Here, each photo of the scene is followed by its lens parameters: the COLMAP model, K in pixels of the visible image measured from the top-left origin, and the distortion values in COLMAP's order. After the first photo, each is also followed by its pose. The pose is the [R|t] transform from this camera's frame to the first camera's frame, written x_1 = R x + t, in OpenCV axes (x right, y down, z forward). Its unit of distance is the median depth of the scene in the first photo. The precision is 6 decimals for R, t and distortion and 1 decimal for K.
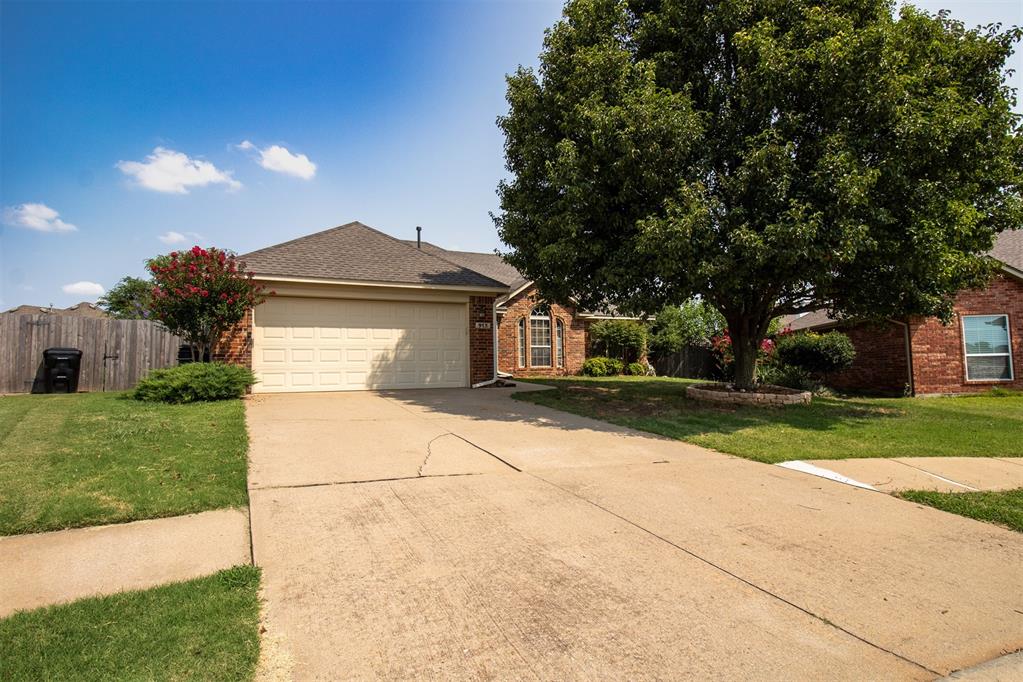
lens RADIAL K [[527.1, 0, 507.2], [0, 527.1, 339.8], [0, 0, 1]] dist [-0.005504, -0.009834]
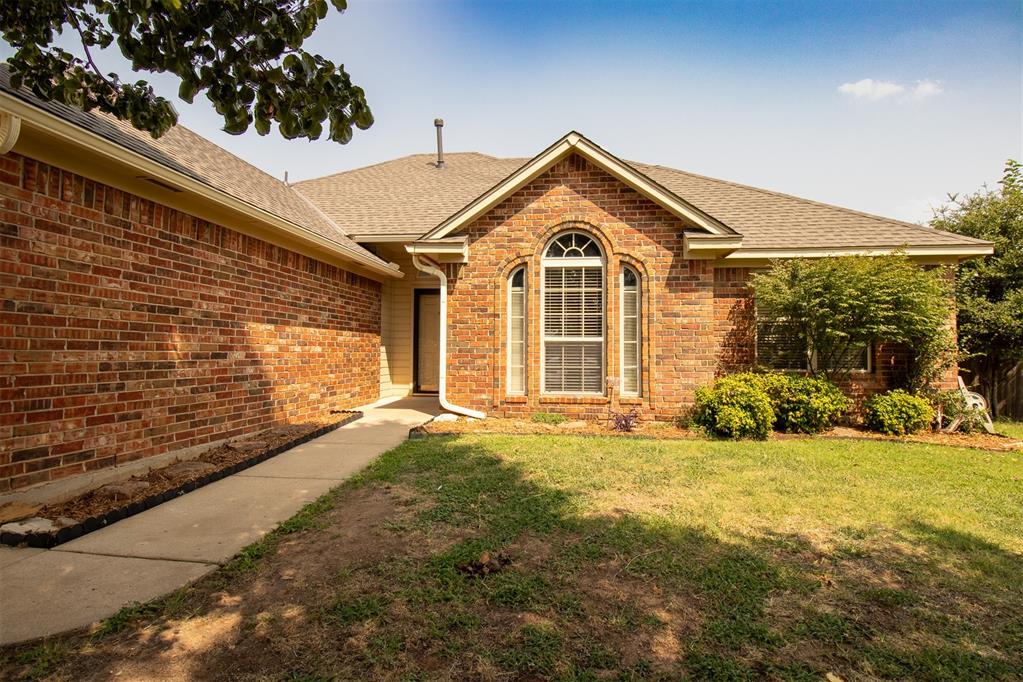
lens RADIAL K [[527.1, 0, 505.0], [0, 527.1, 334.1], [0, 0, 1]] dist [-0.005504, -0.009834]
pose [[0.867754, 0.002601, -0.496987, 0.310062], [0.011624, 0.999607, 0.025528, -0.001409], [0.496857, -0.027929, 0.867383, 0.984018]]
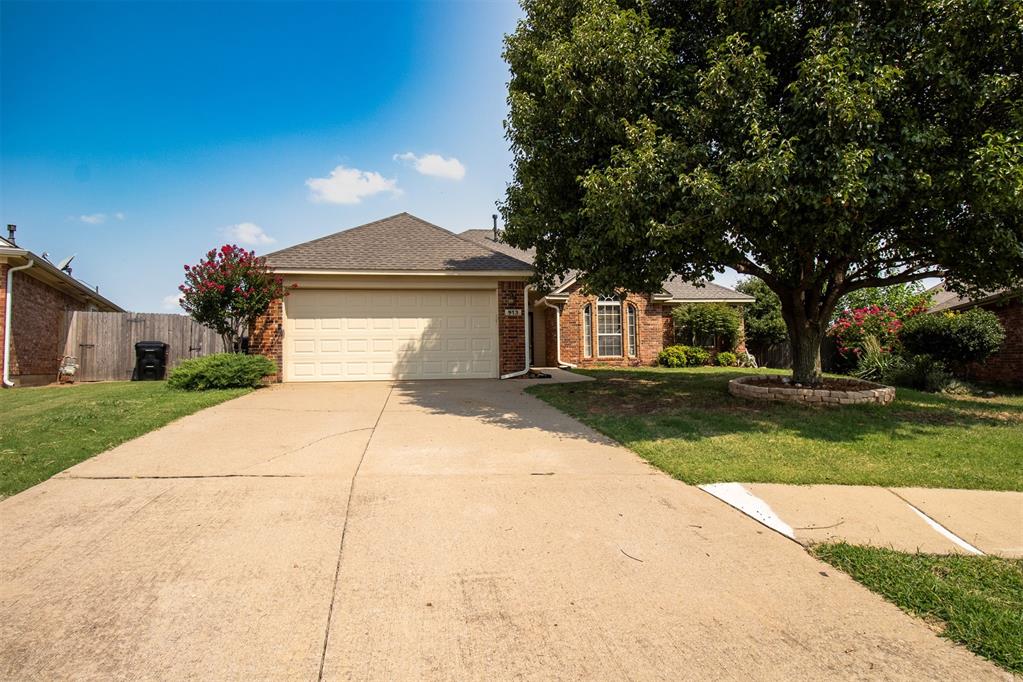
lens RADIAL K [[527.1, 0, 504.8], [0, 527.1, 340.2], [0, 0, 1]] dist [-0.005504, -0.009834]
pose [[0.961441, -0.011590, -0.274766, 0.210584], [0.016571, 0.999738, 0.015812, 0.007715], [0.274511, -0.019756, 0.961381, 0.101960]]
